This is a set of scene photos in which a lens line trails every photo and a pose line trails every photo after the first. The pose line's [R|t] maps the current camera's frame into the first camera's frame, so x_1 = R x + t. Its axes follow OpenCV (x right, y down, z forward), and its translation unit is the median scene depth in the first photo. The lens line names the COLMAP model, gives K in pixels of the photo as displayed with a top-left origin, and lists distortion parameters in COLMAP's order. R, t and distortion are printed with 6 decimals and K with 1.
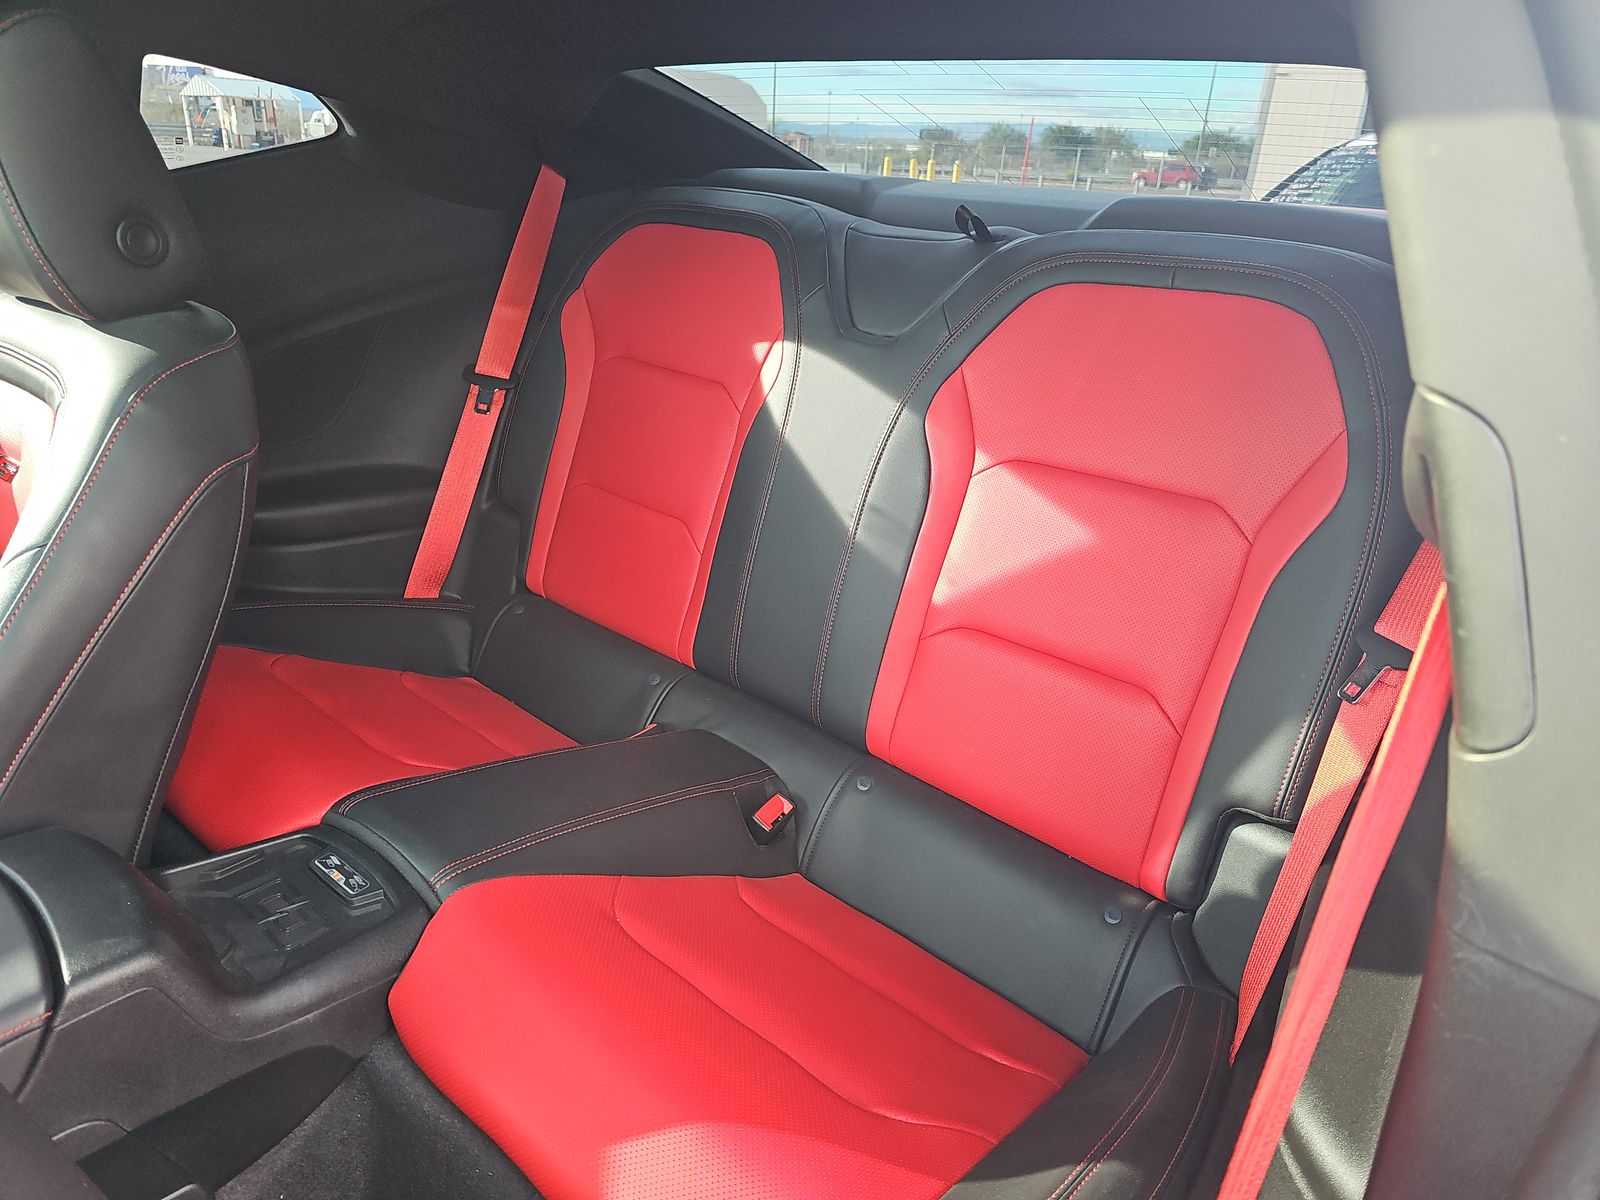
lens RADIAL K [[1052.0, 0, 803.2], [0, 1052.0, 603.0], [0, 0, 1]] dist [0.009231, -0.010335]
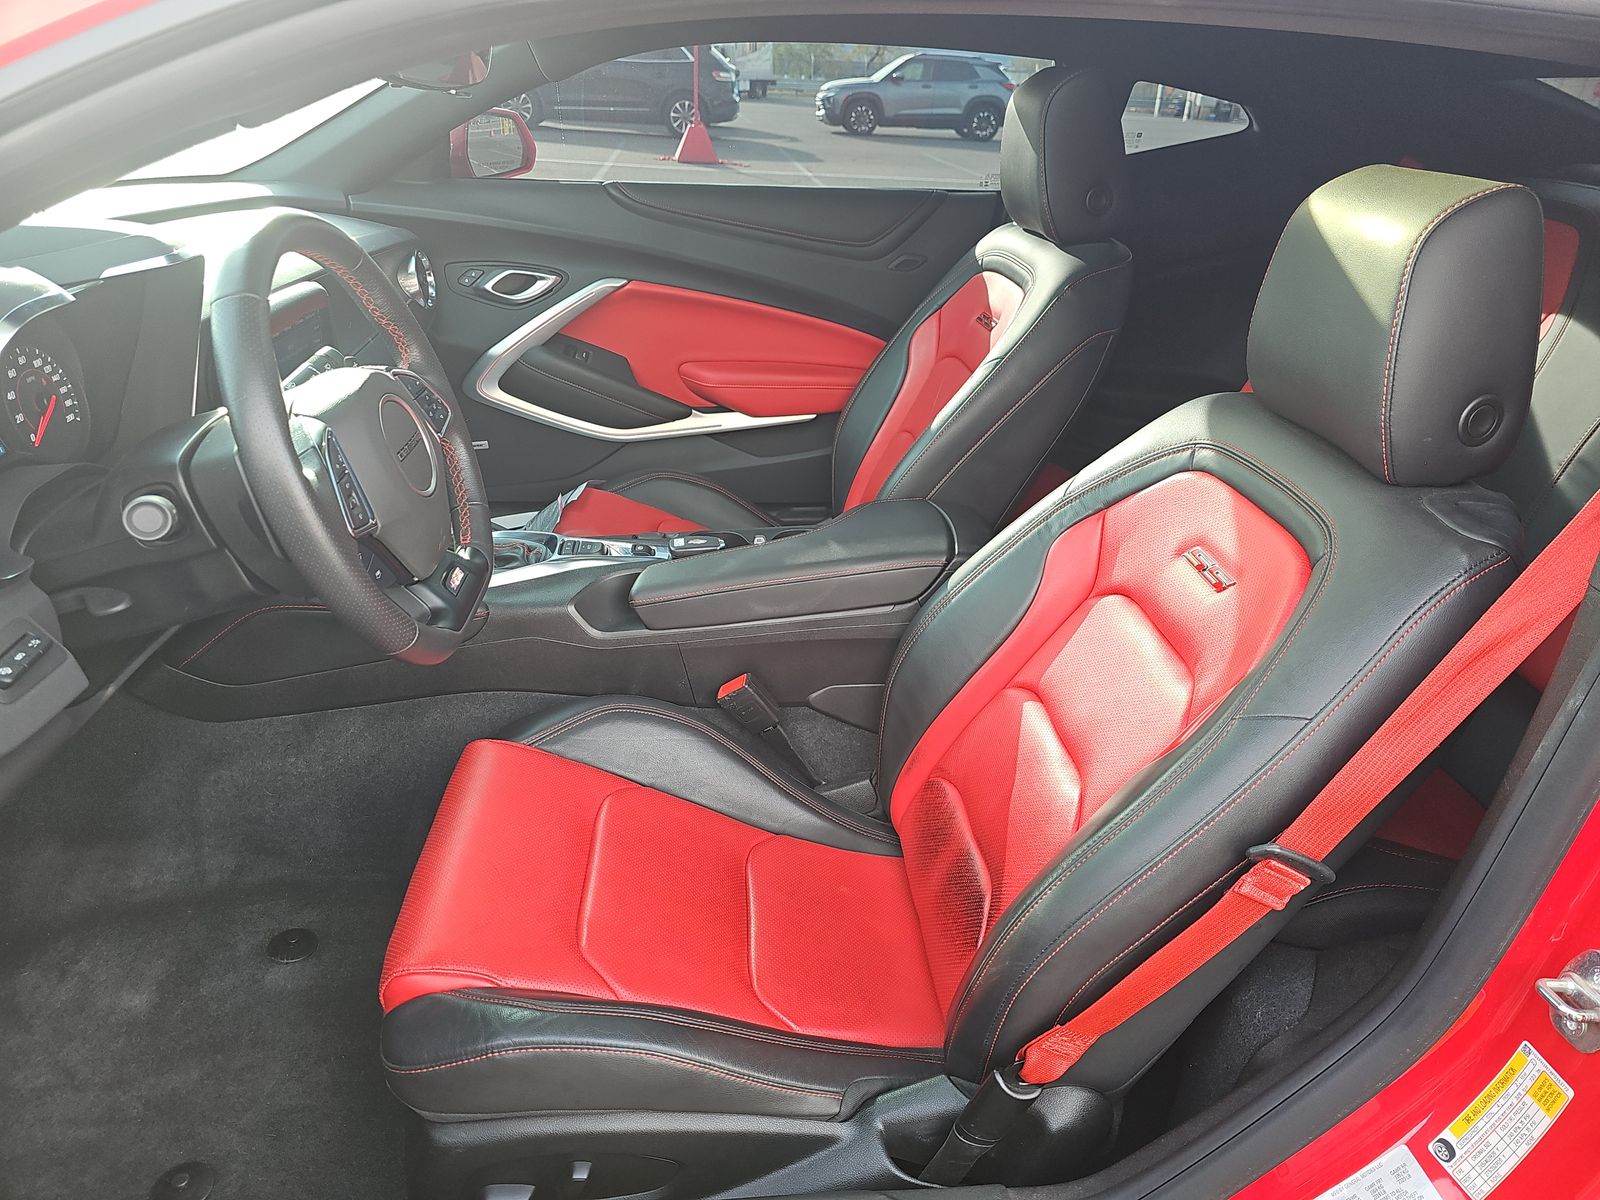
lens RADIAL K [[1052.0, 0, 796.9], [0, 1052.0, 600.5], [0, 0, 1]] dist [0.009231, -0.010335]
pose [[0.704205, 0.294284, -0.646136, 0.250482], [-0.279503, 0.951476, 0.128729, 0.146893], [0.652666, 0.089945, 0.752288, -0.423008]]
